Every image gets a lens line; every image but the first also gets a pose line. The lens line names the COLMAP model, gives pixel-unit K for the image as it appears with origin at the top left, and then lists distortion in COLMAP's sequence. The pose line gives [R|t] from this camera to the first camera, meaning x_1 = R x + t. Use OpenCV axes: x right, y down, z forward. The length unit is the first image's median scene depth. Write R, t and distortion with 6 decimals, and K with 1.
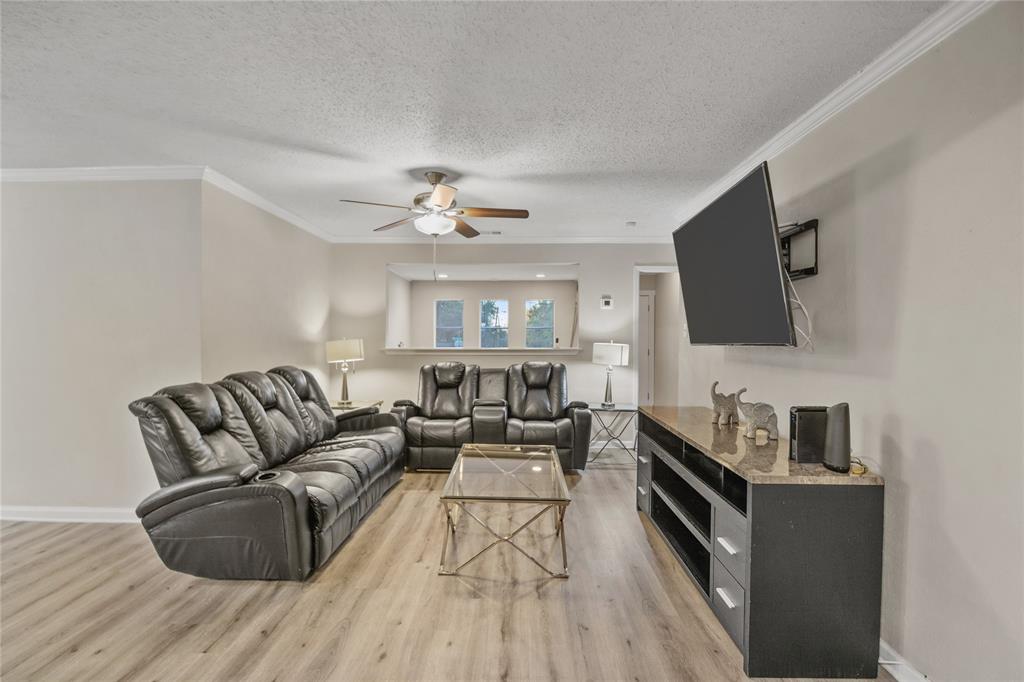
lens RADIAL K [[513.8, 0, 513.8], [0, 513.8, 339.2], [0, 0, 1]] dist [-0.011950, 0.001019]
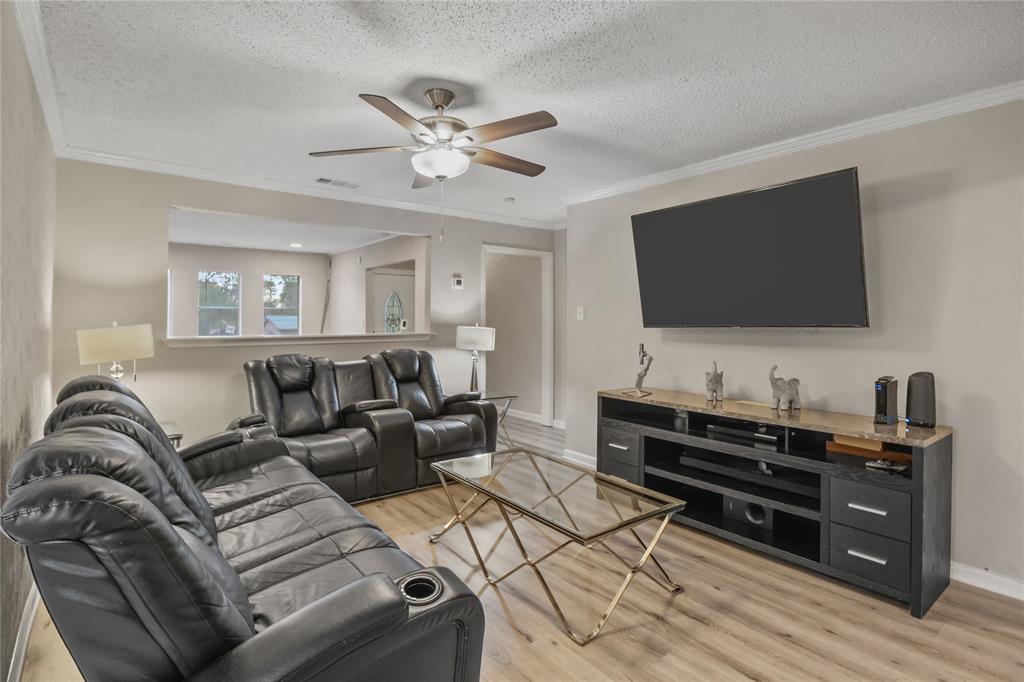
lens RADIAL K [[513.8, 0, 511.1], [0, 513.8, 319.5], [0, 0, 1]] dist [-0.011950, 0.001019]
pose [[0.774939, -0.003484, 0.632027, -0.348654], [0.005366, 0.999985, -0.001067, -0.003037], [-0.632013, 0.004219, 0.774946, 0.252944]]
